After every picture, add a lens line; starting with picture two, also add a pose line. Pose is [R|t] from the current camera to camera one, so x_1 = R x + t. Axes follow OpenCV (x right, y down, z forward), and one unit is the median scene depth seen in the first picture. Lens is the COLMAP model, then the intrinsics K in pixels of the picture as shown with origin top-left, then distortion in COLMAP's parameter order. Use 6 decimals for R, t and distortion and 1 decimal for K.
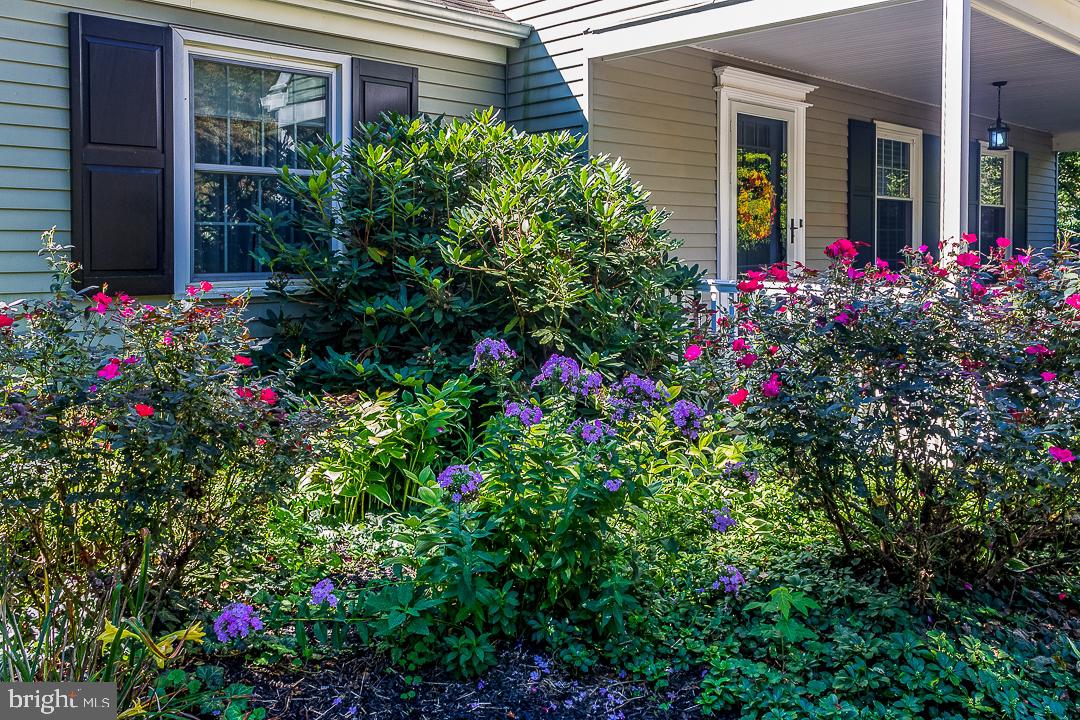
lens RADIAL K [[941.7, 0, 540.0], [0, 941.7, 360.0], [0, 0, 1]] dist [-0.099932, -0.000516]
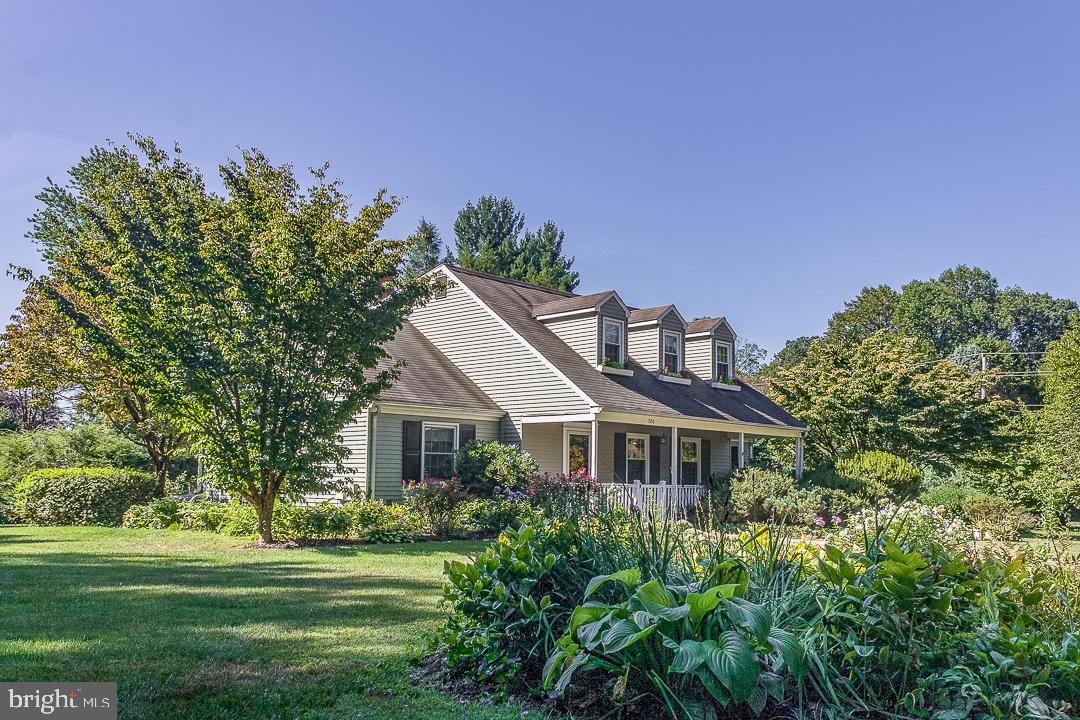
lens RADIAL K [[941.7, 0, 540.0], [0, 941.7, 360.0], [0, 0, 1]] dist [-0.099932, -0.000516]
pose [[0.999528, 0.019687, 0.023604, 0.036620], [-0.013135, 0.967887, -0.251044, 0.436615], [-0.027788, 0.250616, 0.967688, -3.160017]]
